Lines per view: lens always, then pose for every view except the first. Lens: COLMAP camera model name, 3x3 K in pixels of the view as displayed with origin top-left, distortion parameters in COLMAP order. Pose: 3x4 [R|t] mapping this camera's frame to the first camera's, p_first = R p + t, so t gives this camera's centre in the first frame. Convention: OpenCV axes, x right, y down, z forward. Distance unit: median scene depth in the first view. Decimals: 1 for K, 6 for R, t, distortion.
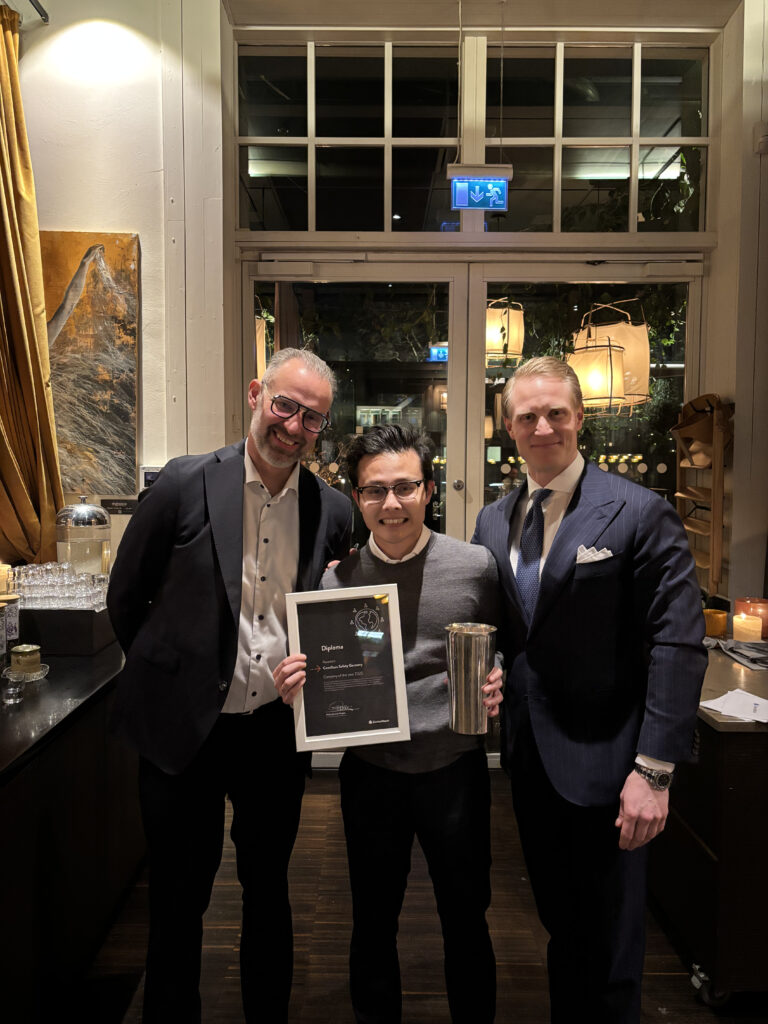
lens RADIAL K [[811.9, 0, 395.6], [0, 811.9, 501.0], [0, 0, 1]] dist [0.004771, -0.000938]
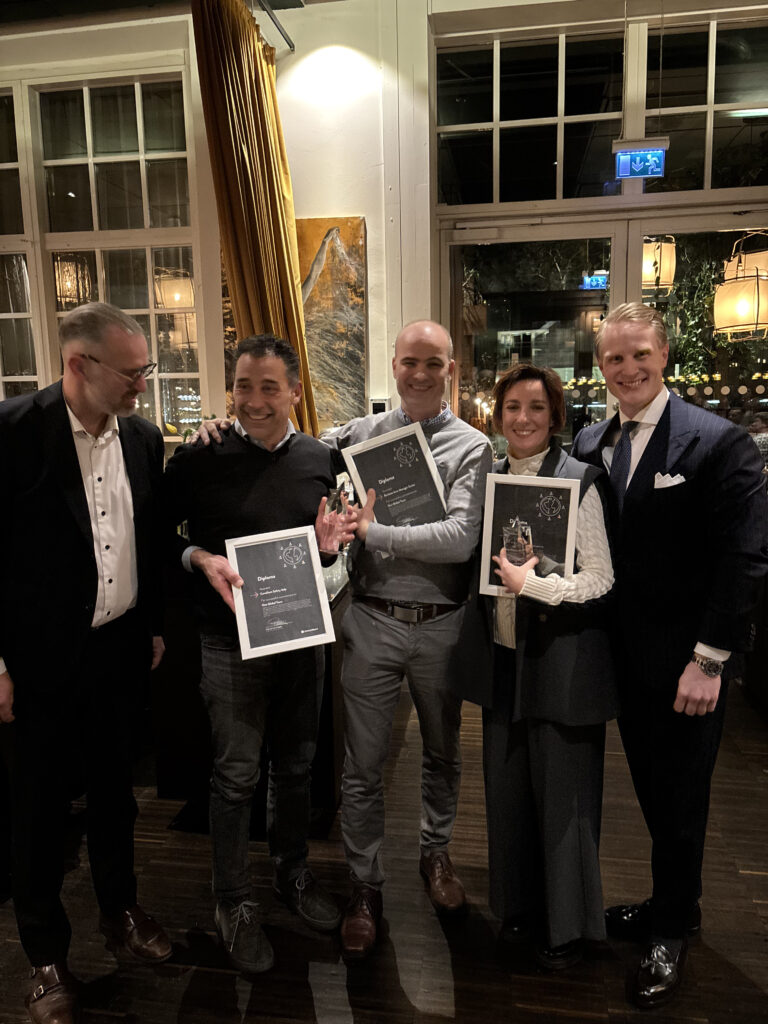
lens RADIAL K [[811.9, 0, 395.1], [0, 811.9, 511.6], [0, 0, 1]] dist [0.002057, 0.002808]
pose [[0.985518, 0.003348, -0.169539, -0.047711], [0.014984, 0.994174, 0.106737, -0.000219], [0.168909, -0.107732, 0.979726, -0.291337]]
